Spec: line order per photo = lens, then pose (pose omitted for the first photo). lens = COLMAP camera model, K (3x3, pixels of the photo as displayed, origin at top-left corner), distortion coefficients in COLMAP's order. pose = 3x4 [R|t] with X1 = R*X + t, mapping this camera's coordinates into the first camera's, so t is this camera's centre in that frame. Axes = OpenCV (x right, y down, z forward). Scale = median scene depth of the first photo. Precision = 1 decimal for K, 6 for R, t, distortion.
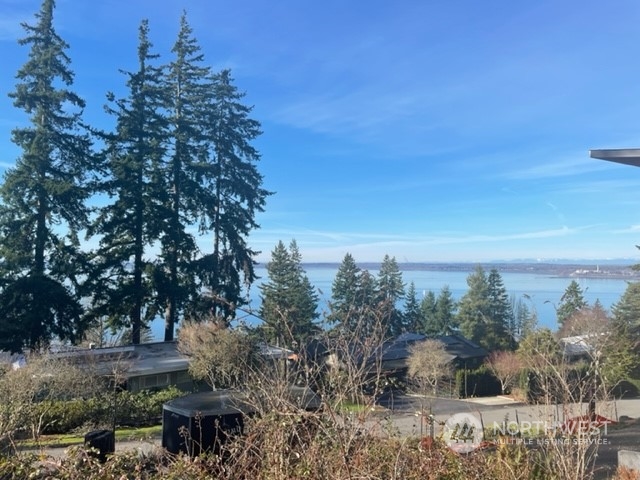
lens RADIAL K [[474.1, 0, 320.0], [0, 474.1, 240.0], [0, 0, 1]] dist [0.099414, -0.136767]
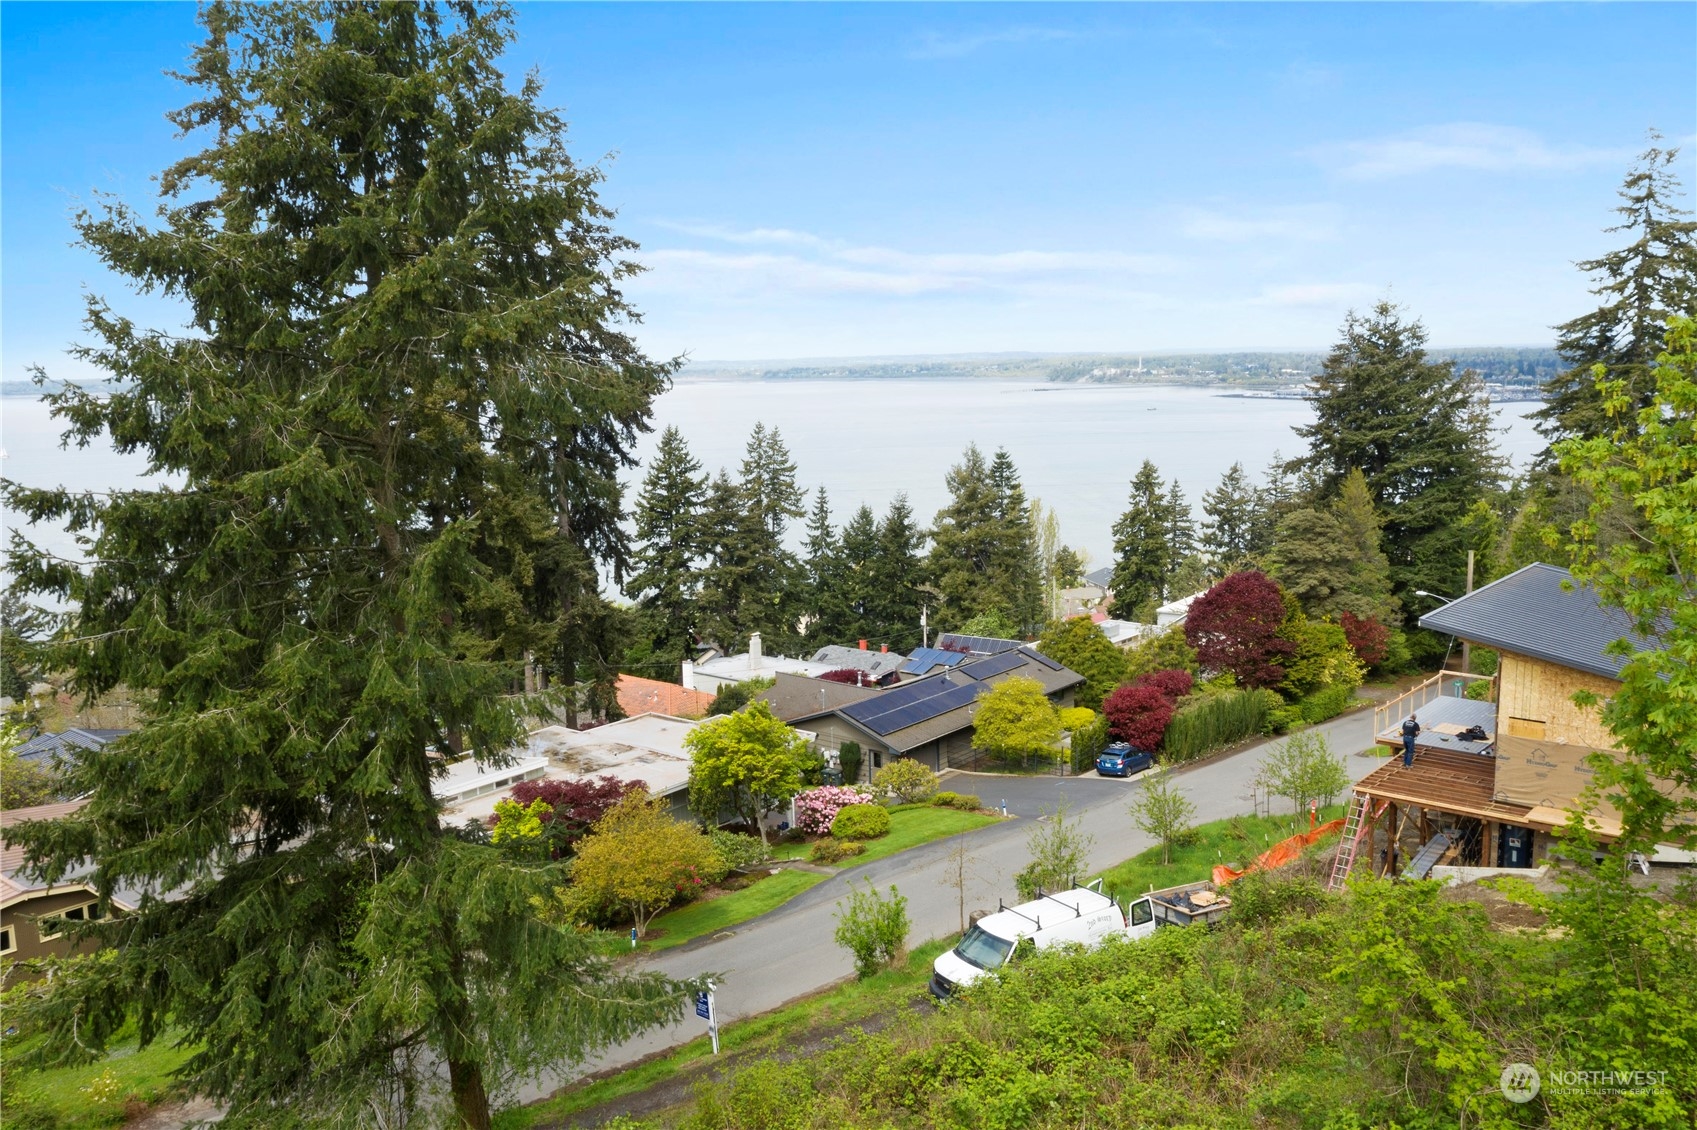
lens RADIAL K [[1304.6, 0, 848.5], [0, 1304.6, 565.0], [0, 0, 1]] dist [-0.027871, 0.003398]
pose [[0.954600, -0.069349, 0.289706, -0.385248], [0.010867, 0.979985, 0.198776, -0.227994], [-0.297693, -0.186603, 0.936247, -0.353997]]
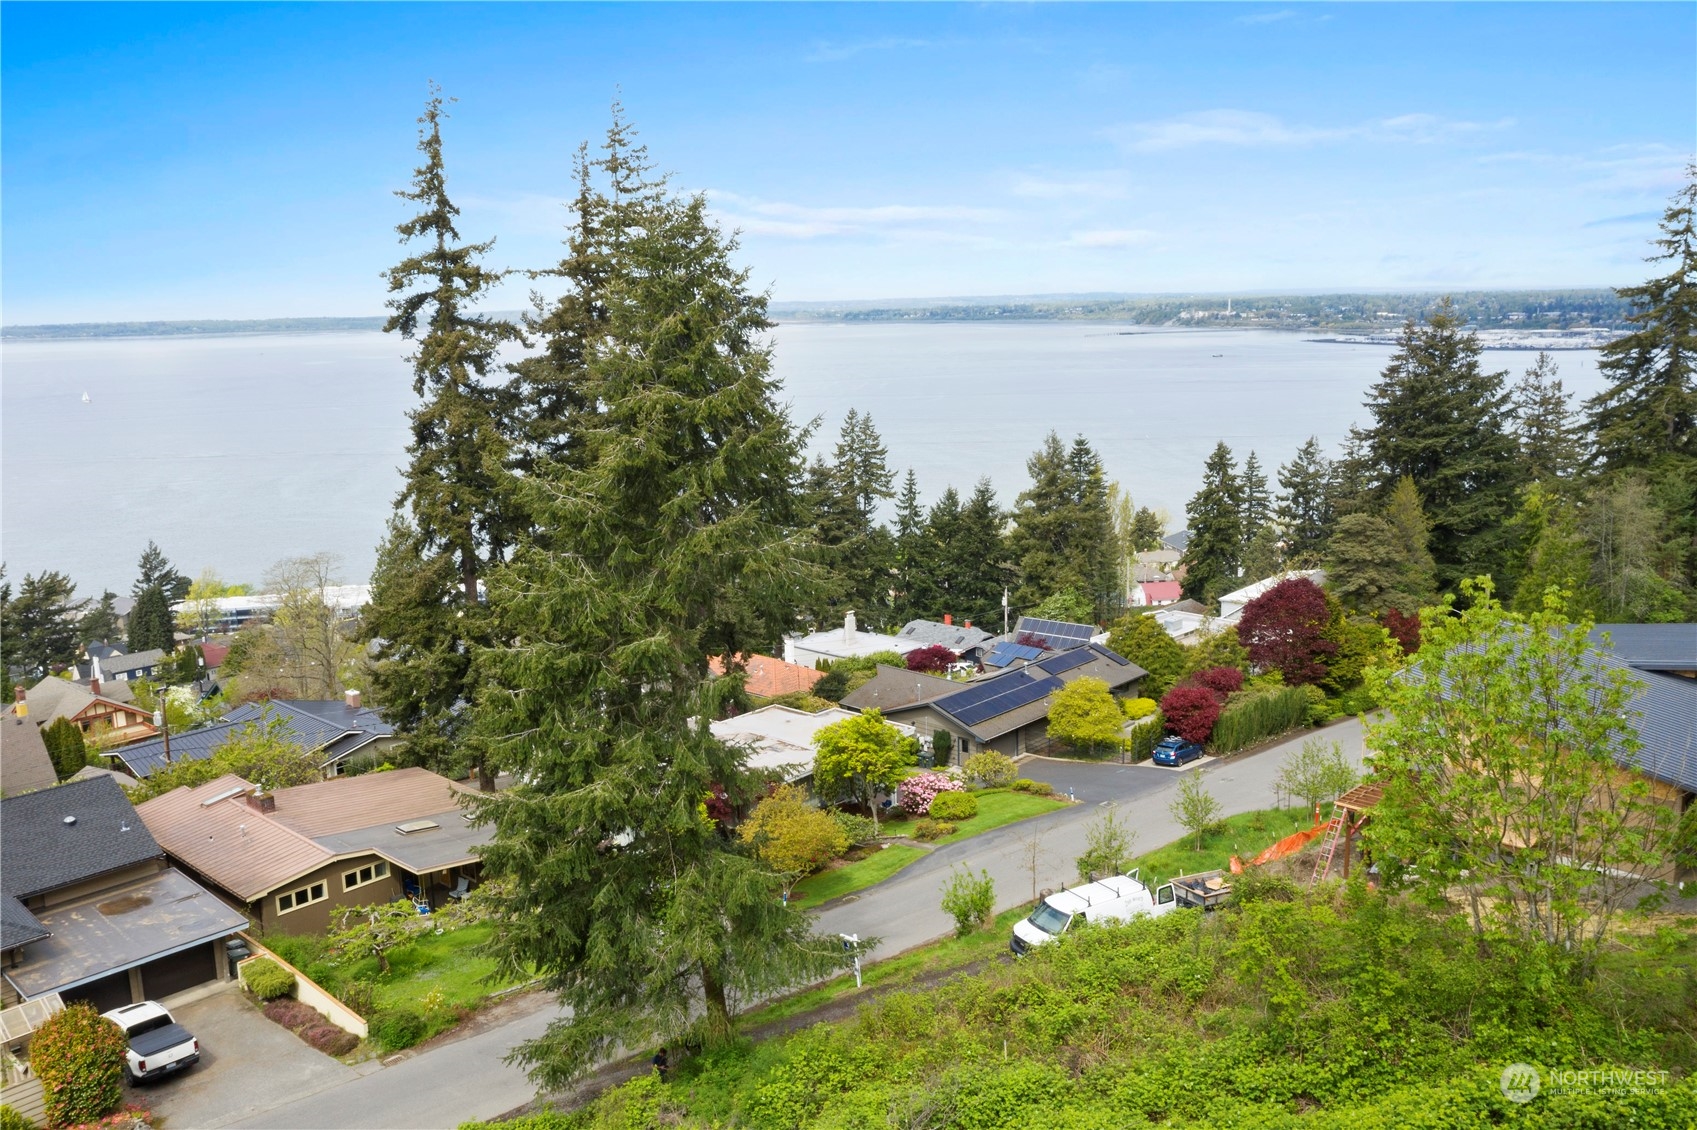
lens RADIAL K [[1304.6, 0, 848.5], [0, 1304.6, 565.0], [0, 0, 1]] dist [-0.027871, 0.003398]
pose [[0.971010, -0.070872, 0.228291, -0.472599], [0.014782, 0.971011, 0.238576, -0.370064], [-0.238581, -0.228285, 0.943909, -0.571071]]
